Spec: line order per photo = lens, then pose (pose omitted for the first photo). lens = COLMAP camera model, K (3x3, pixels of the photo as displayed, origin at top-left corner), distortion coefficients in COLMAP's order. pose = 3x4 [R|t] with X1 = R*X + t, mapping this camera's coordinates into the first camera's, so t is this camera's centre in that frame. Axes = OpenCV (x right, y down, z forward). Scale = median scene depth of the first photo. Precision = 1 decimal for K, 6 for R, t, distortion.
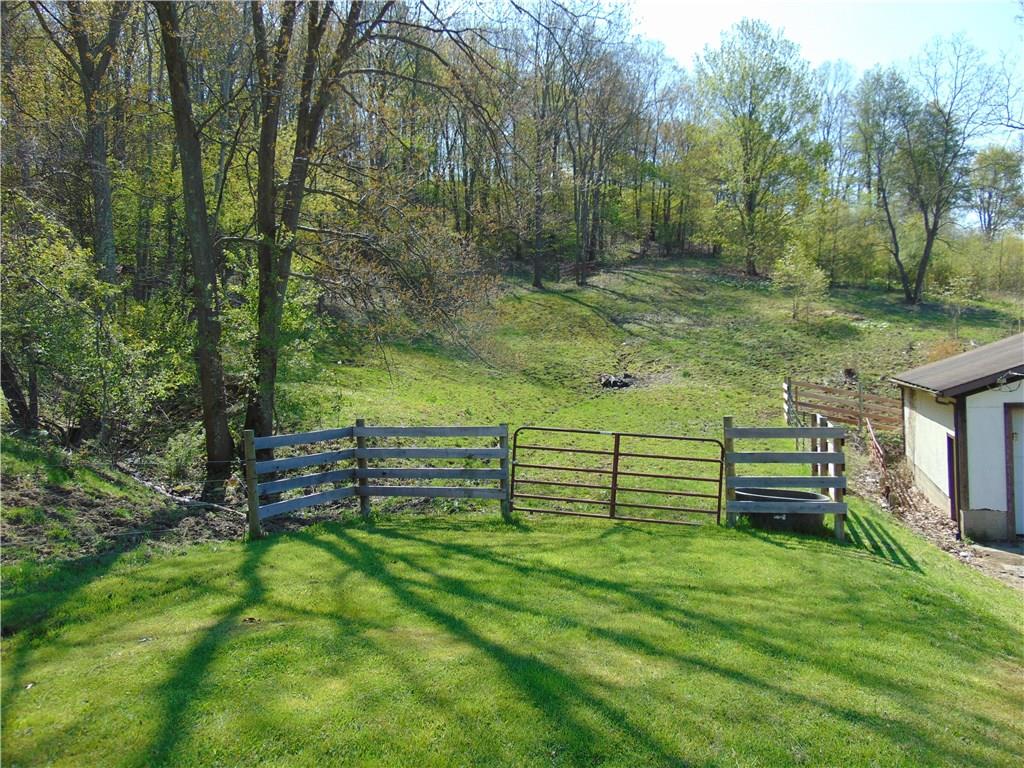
lens RADIAL K [[768.0, 0, 512.0], [0, 768.0, 384.0], [0, 0, 1]] dist [-0.027982, 0.062600]
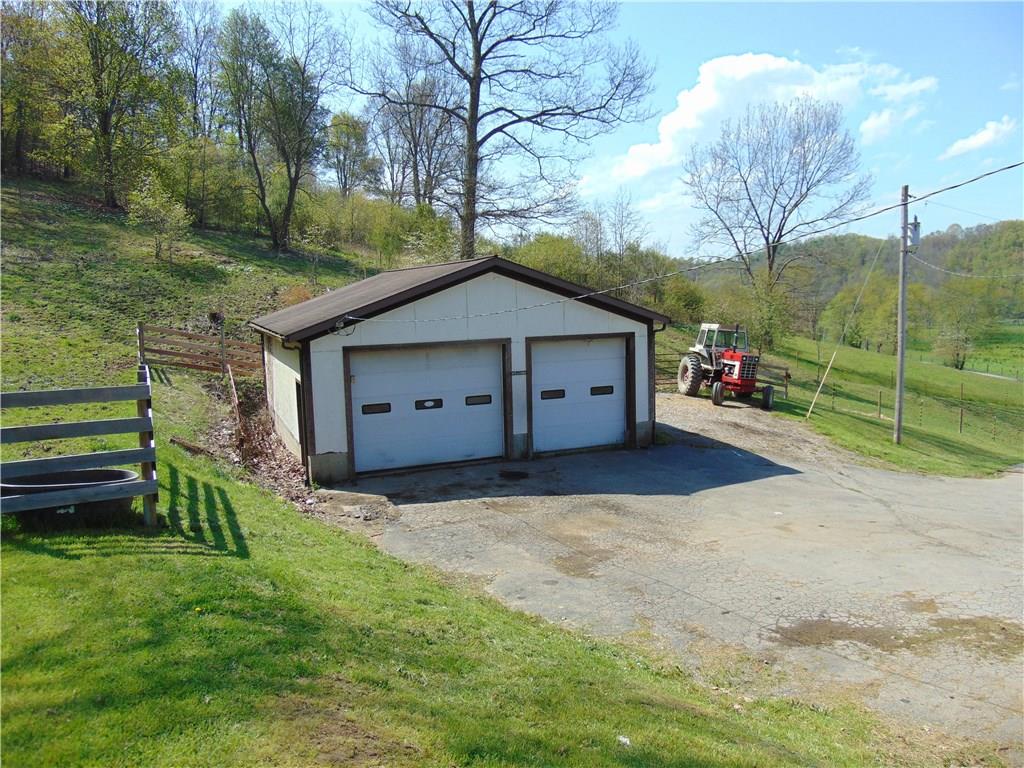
lens RADIAL K [[768.0, 0, 512.0], [0, 768.0, 384.0], [0, 0, 1]] dist [-0.027982, 0.062600]
pose [[0.723417, -0.057789, 0.687989, 0.093732], [0.008425, 0.997156, 0.074899, -0.000189], [-0.690360, -0.048387, 0.721846, 0.101706]]
